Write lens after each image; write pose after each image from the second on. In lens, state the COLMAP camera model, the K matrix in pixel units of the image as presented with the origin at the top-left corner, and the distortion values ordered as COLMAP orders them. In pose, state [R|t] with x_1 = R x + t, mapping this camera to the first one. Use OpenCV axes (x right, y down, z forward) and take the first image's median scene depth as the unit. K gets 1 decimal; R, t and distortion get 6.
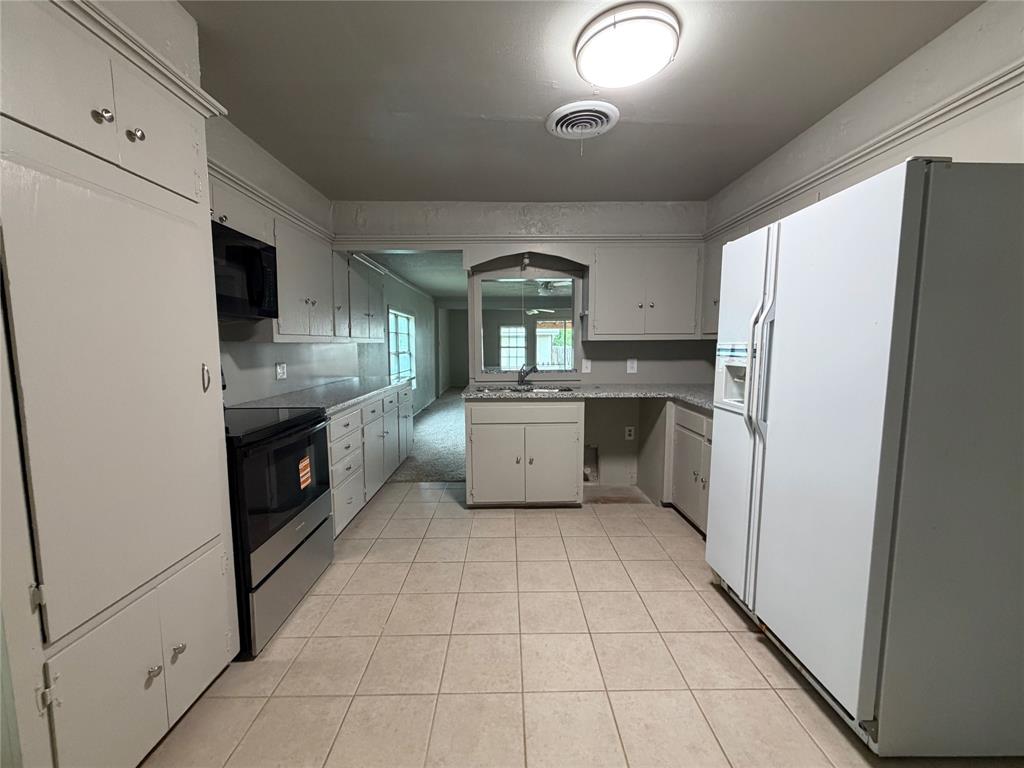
lens RADIAL K [[409.4, 0, 510.0], [0, 409.4, 383.9], [0, 0, 1]] dist [0.001220, -0.000052]
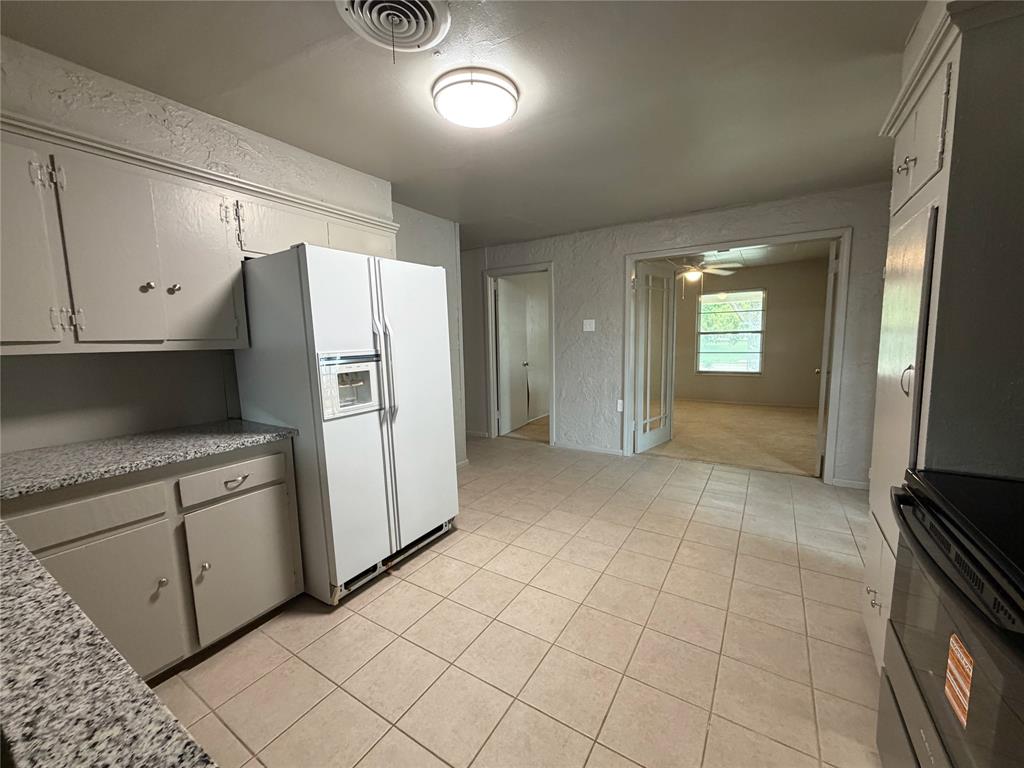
lens RADIAL K [[409.4, 0, 509.7], [0, 409.4, 386.0], [0, 0, 1]] dist [0.001220, -0.000052]
pose [[-0.839030, -0.042028, 0.542460, -0.226928], [0.079491, 0.976845, 0.198632, -0.113200], [-0.538247, 0.209779, -0.816261, 0.997170]]
